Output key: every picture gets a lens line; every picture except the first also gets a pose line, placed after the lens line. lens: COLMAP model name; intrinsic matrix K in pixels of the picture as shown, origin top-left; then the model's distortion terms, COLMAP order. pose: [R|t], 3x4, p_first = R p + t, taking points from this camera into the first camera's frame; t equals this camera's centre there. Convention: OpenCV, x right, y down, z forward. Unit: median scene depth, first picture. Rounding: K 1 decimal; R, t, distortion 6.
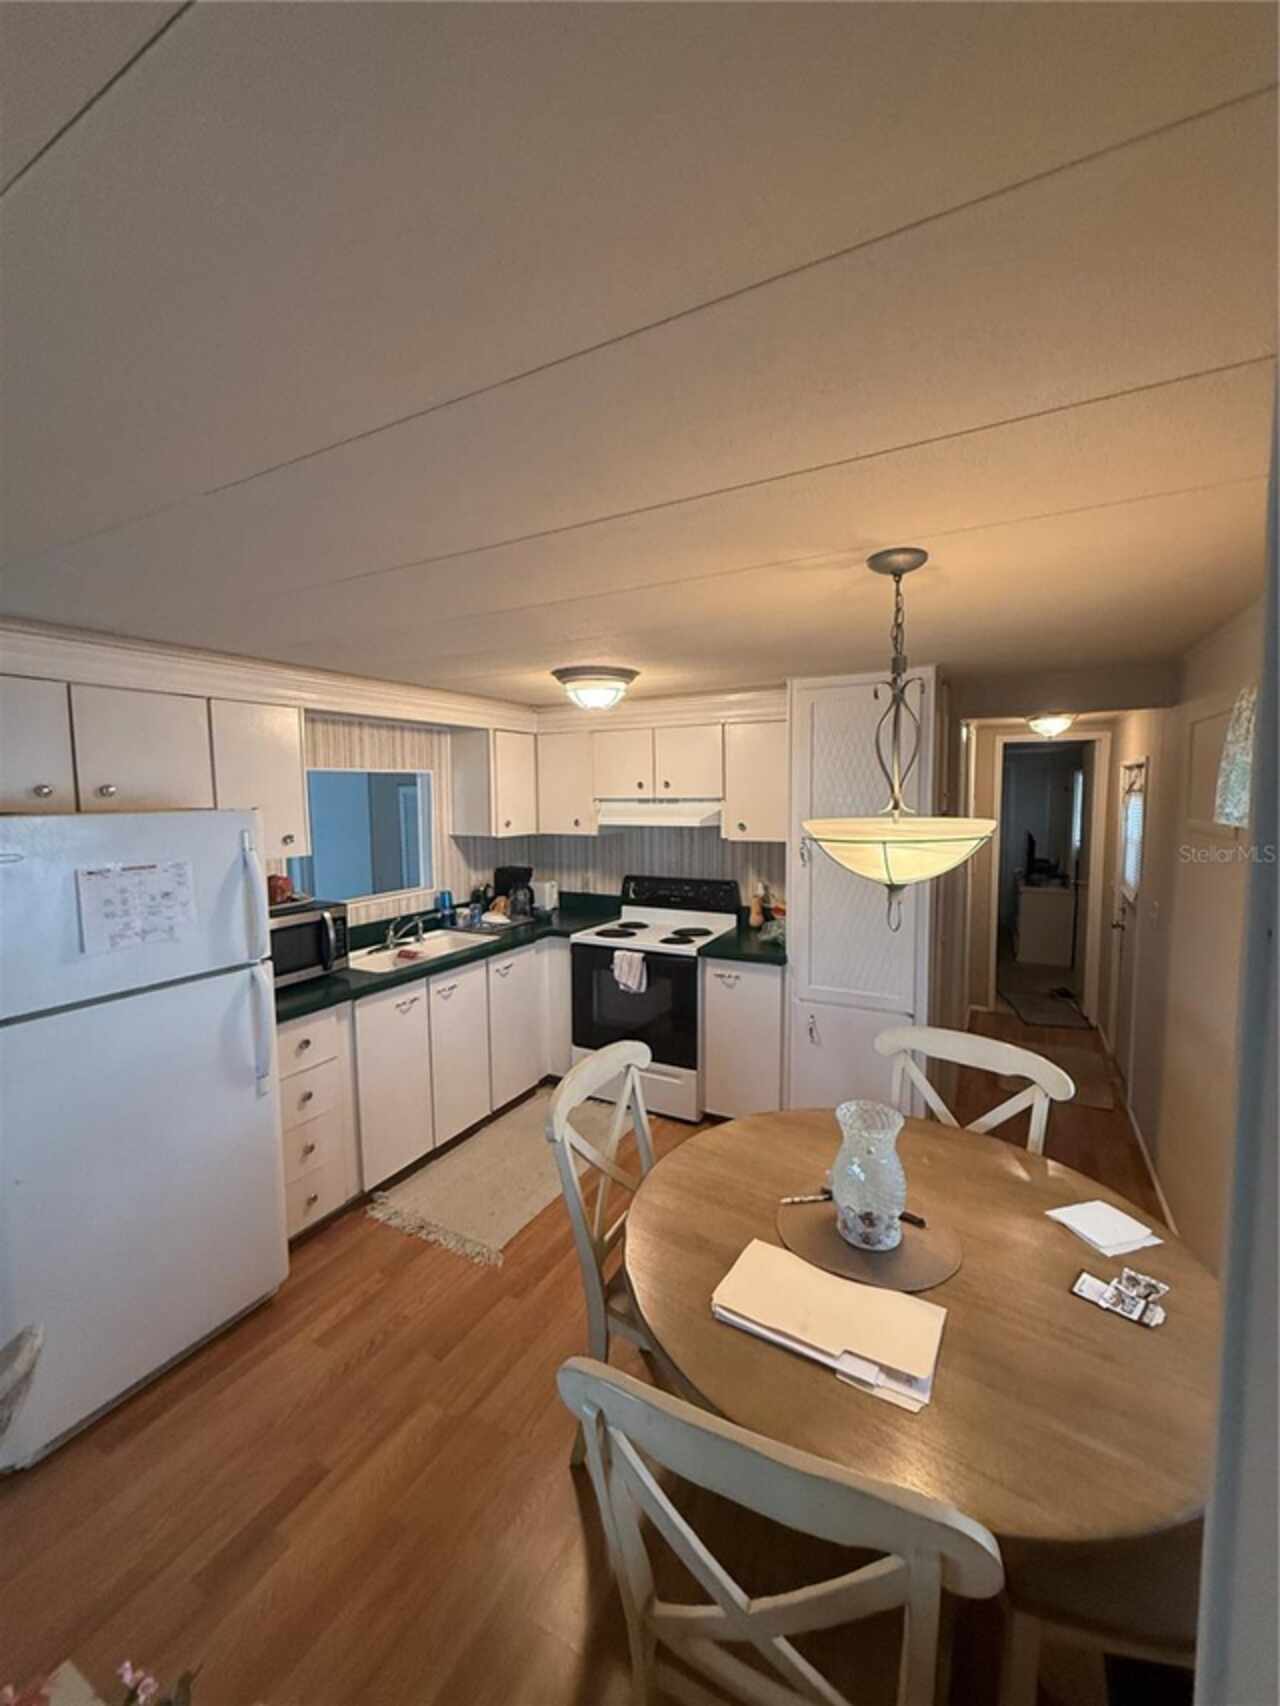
lens RADIAL K [[676.3, 0, 637.4], [0, 676.3, 845.4], [0, 0, 1]] dist [0.000854, 0.000776]
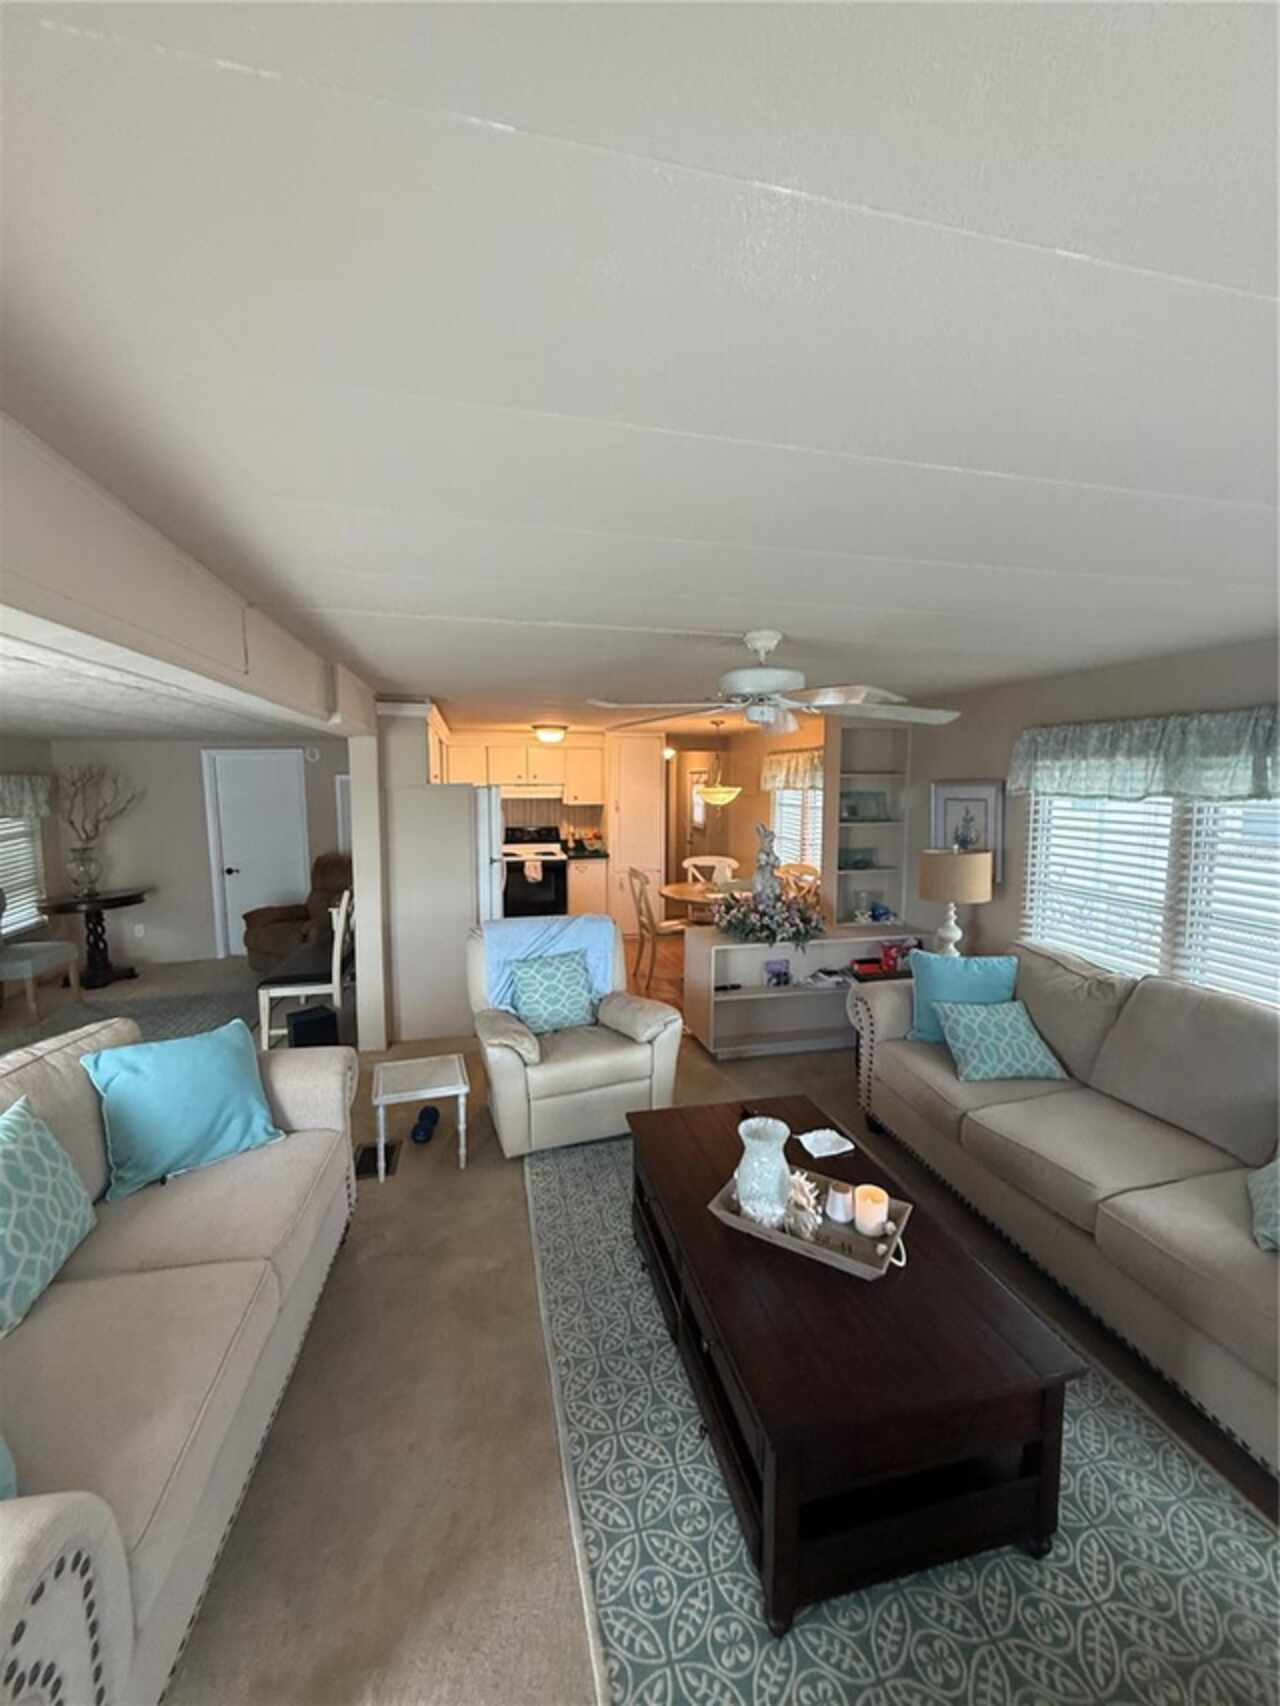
lens RADIAL K [[676.3, 0, 640.0], [0, 676.3, 851.8], [0, 0, 1]] dist [0.000854, 0.000776]
pose [[0.737056, -0.060846, 0.673087, -1.097136], [0.043922, 0.998146, 0.042136, 0.058434], [-0.674403, -0.001493, 0.738362, -0.663954]]
